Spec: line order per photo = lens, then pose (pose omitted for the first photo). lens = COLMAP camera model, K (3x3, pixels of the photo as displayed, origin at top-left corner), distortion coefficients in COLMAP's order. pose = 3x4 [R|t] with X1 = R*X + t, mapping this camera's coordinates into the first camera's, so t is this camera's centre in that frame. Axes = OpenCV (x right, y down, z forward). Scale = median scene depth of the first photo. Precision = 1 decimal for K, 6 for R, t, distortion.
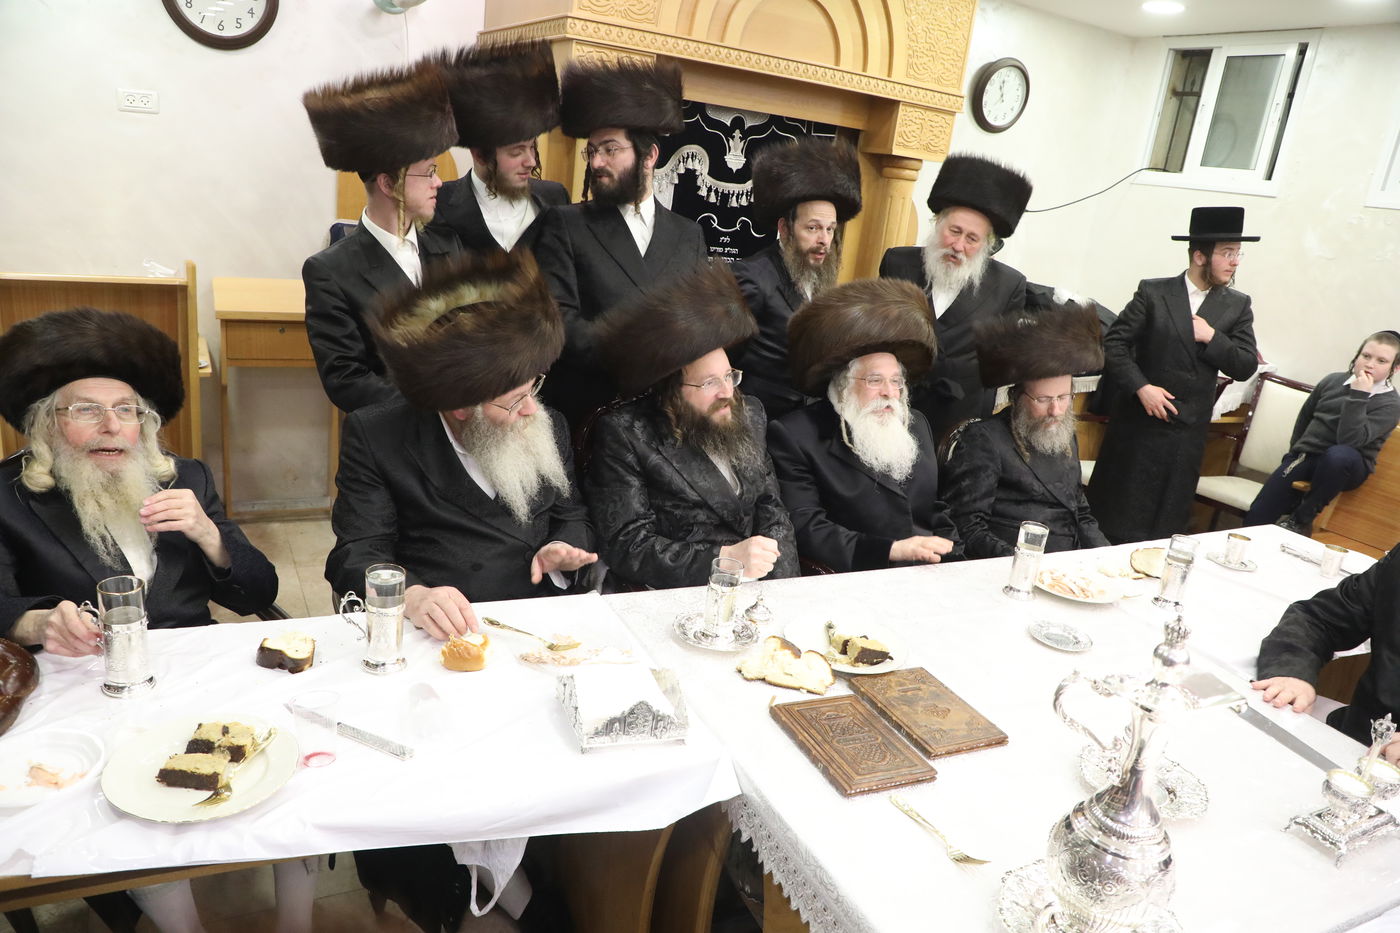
lens RADIAL K [[954.0, 0, 694.8], [0, 954.0, 474.8], [0, 0, 1]] dist [-0.077459, 0.040881]
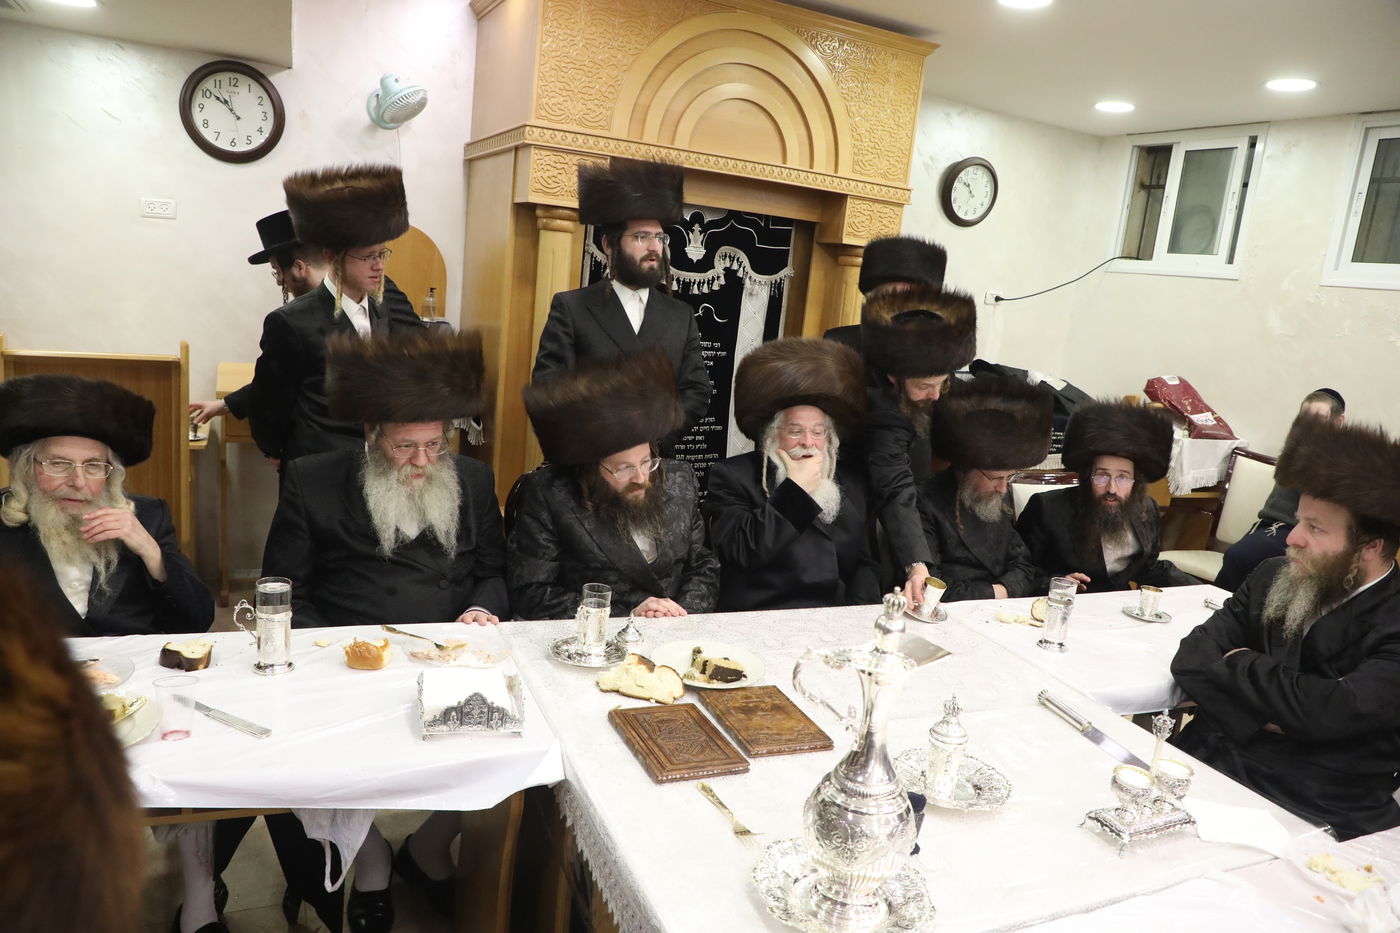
lens RADIAL K [[948.6, 0, 697.5], [0, 948.6, 476.1], [0, 0, 1]] dist [-0.079006, 0.039650]
pose [[0.998678, -0.006557, -0.050992, 0.115037], [0.000992, 0.994107, -0.108402, 0.045970], [0.051402, 0.108208, 0.992798, -0.050265]]
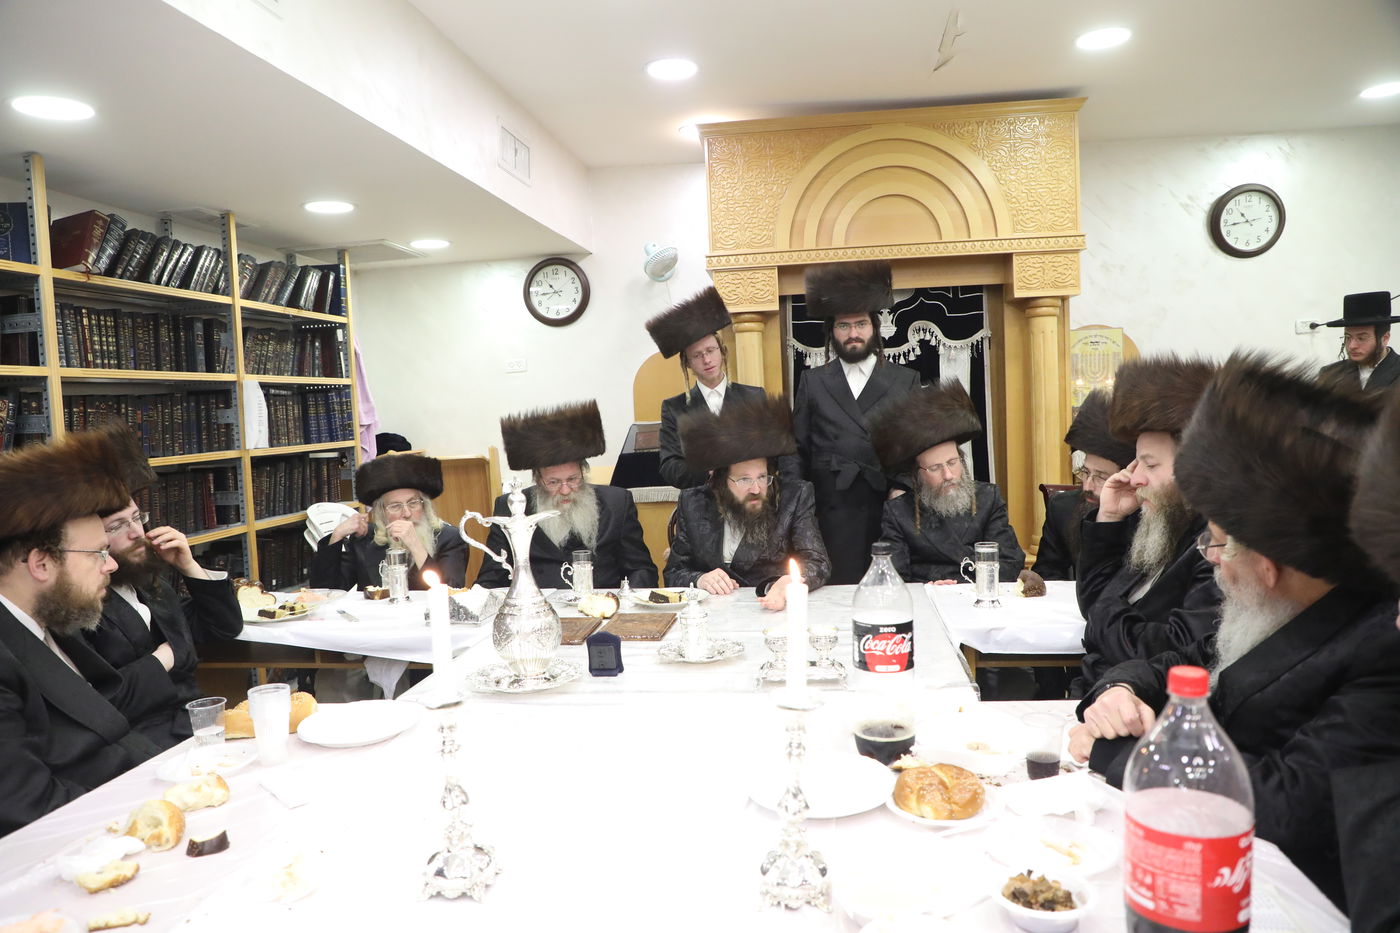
lens RADIAL K [[954.0, 0, 694.8], [0, 954.0, 474.8], [0, 0, 1]] dist [-0.077459, 0.040881]
pose [[0.813298, -0.117867, -0.569784, 0.614244], [-0.033660, 0.968096, -0.248309, 0.197204], [0.580873, 0.221128, 0.783383, -0.092370]]
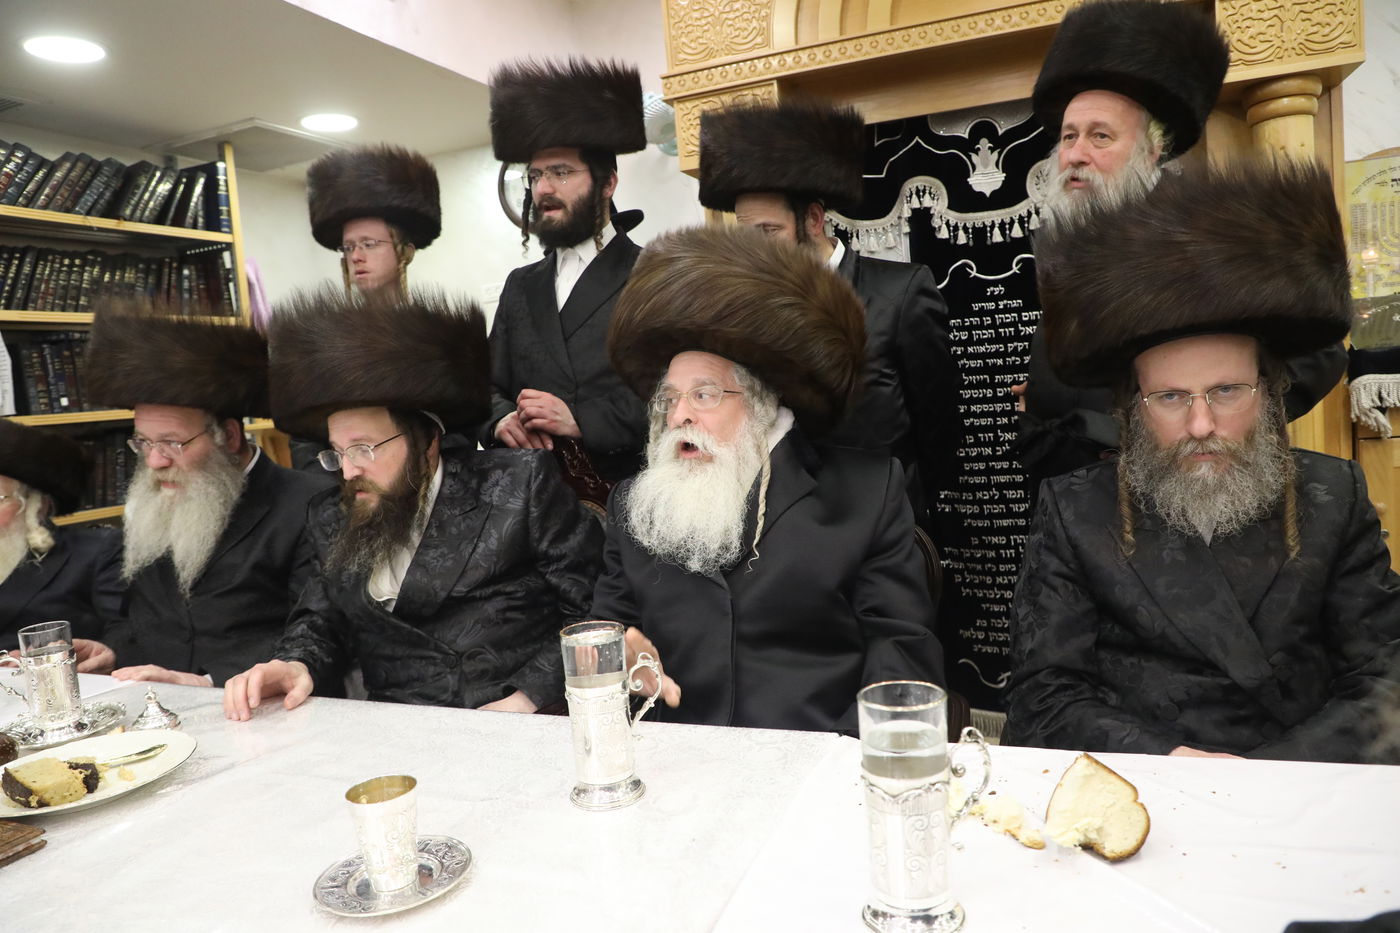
lens RADIAL K [[910.3, 0, 700.4], [0, 910.3, 471.2], [0, 0, 1]] dist [-0.089755, 0.036259]
pose [[0.632946, -0.110205, -0.766312, 0.466750], [-0.085112, 0.973912, -0.210360, 0.049272], [0.769503, 0.198369, 0.607054, 0.546718]]
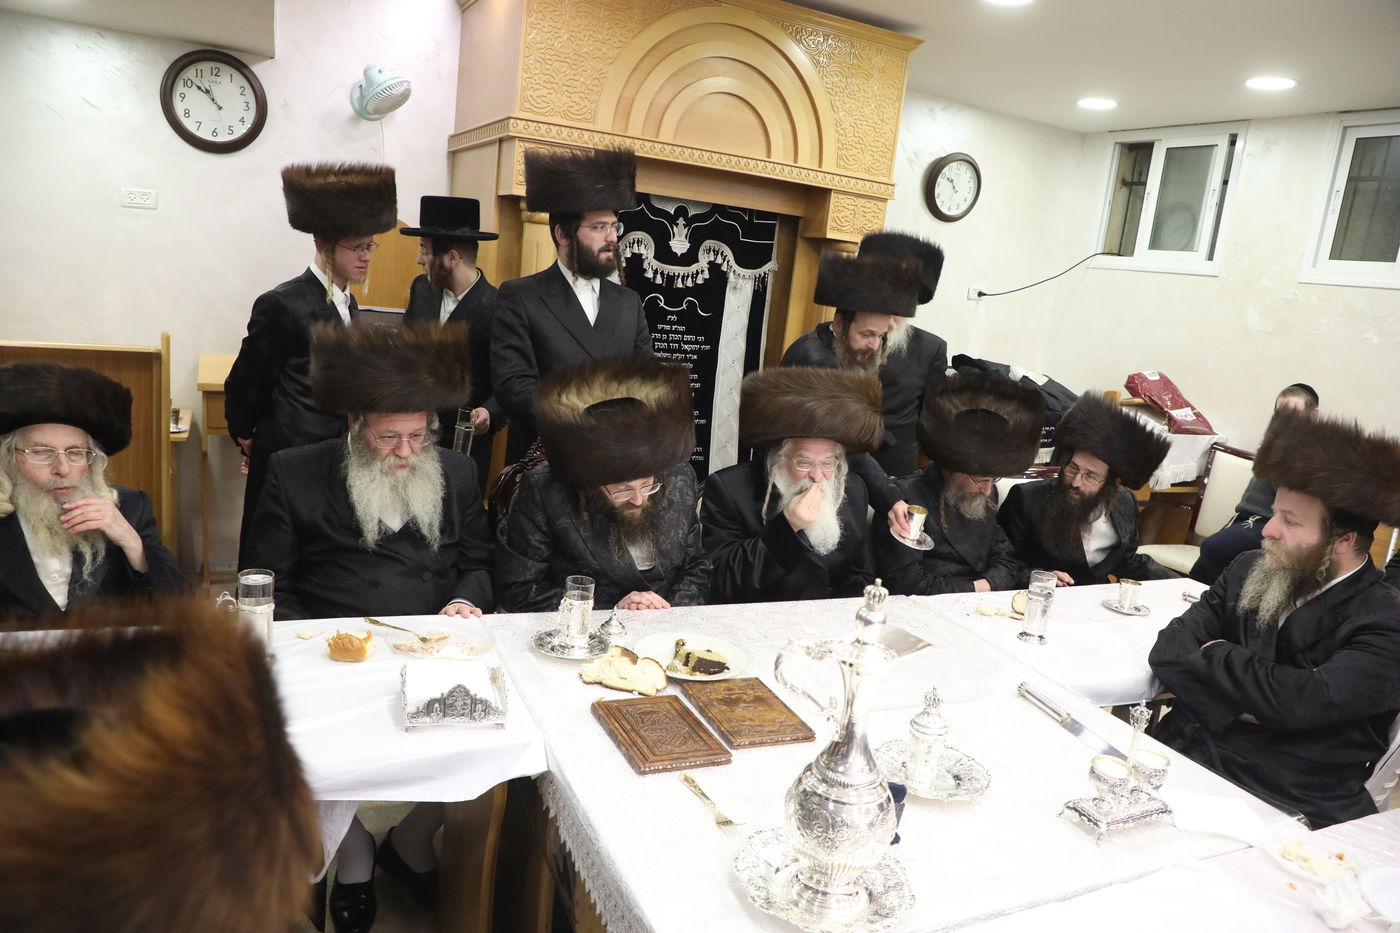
lens RADIAL K [[948.4, 0, 697.2], [0, 948.4, 474.5], [0, 0, 1]] dist [-0.079580, 0.040863]
pose [[0.999397, -0.003999, -0.034491, 0.115565], [0.000401, 0.994608, -0.103707, 0.046857], [0.034719, 0.103631, 0.994010, -0.052151]]
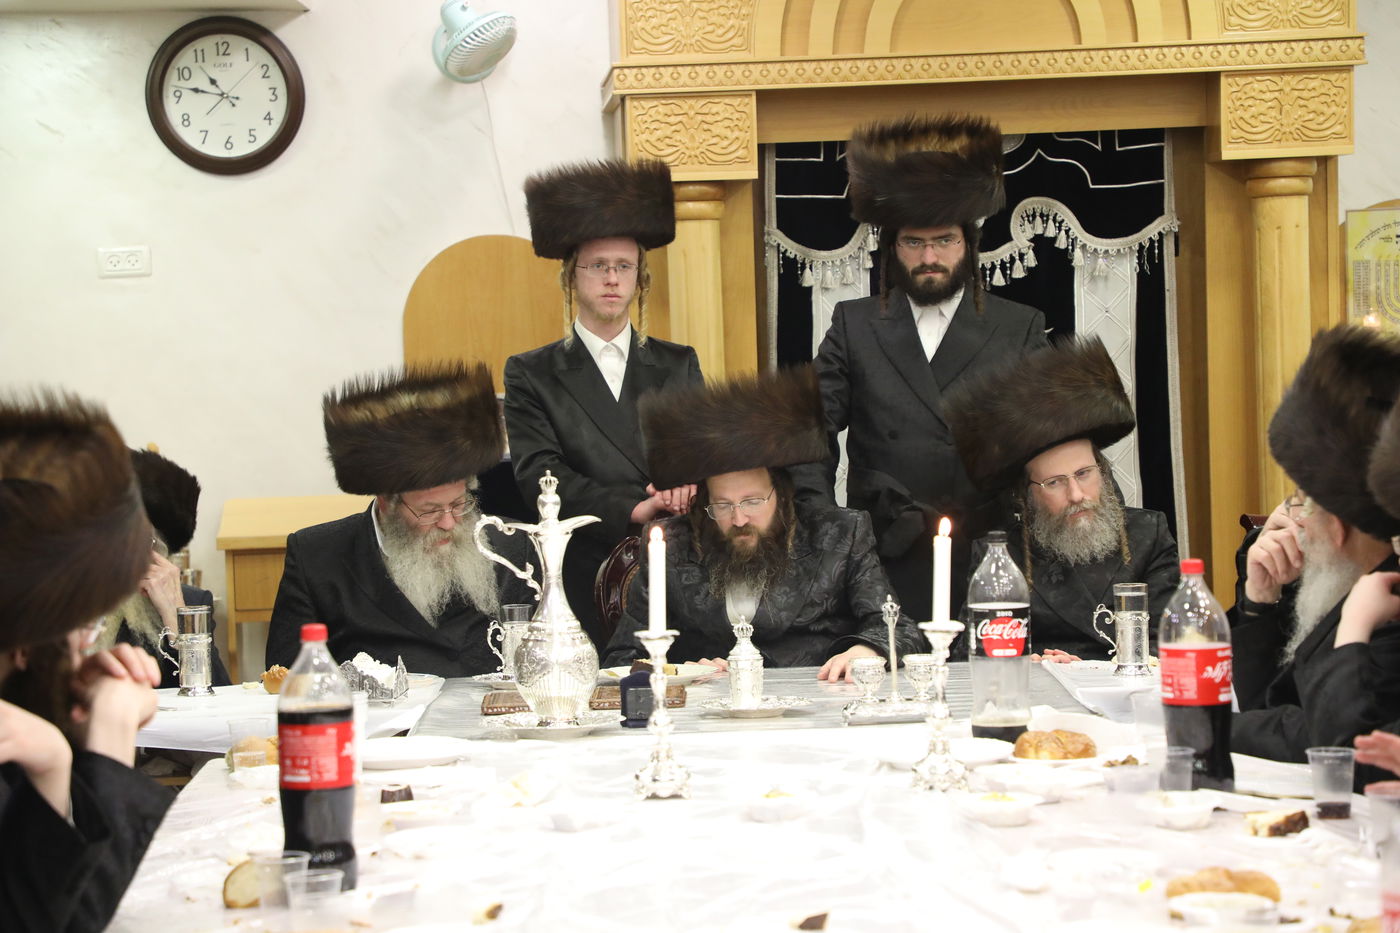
lens RADIAL K [[3893.3, 0, 700.0], [0, 3893.3, 466.5], [0, 0, 1]] dist [0.754989, -1.941042]
pose [[0.889141, -0.129792, -0.438841, 1.142136], [0.000194, 0.959045, -0.283254, 0.628252], [0.457633, 0.251768, 0.852752, -1.393196]]
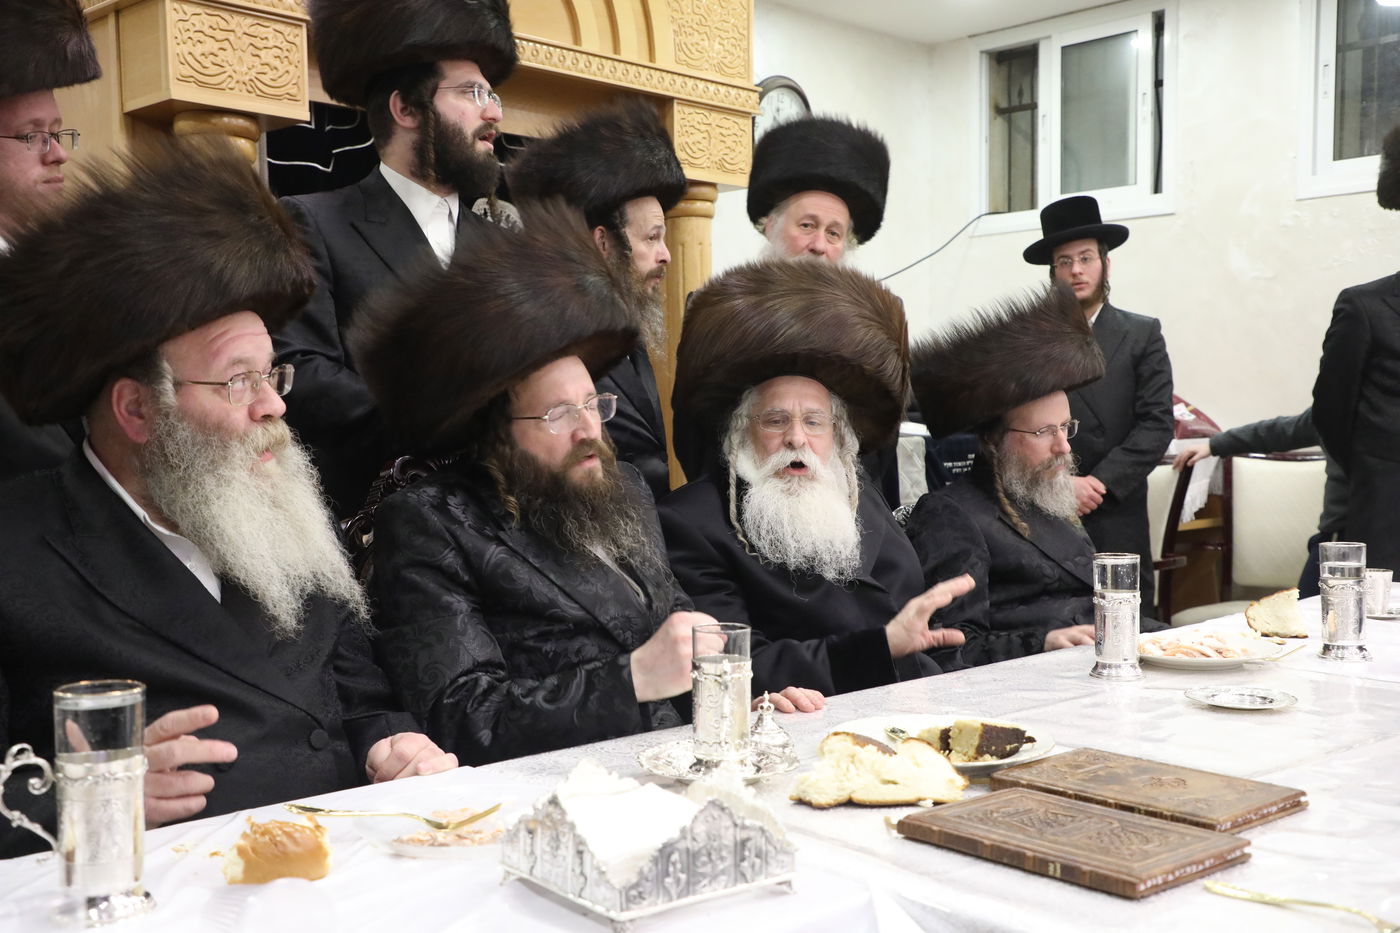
lens RADIAL K [[1471.2, 0, 697.8], [0, 1471.2, 469.1], [0, 0, 1]] dist [0.091868, -0.000059]
pose [[0.949484, -0.143330, 0.279171, -0.111344], [0.209932, 0.951340, -0.225566, 0.108307], [-0.233257, 0.272778, 0.933372, 0.101238]]
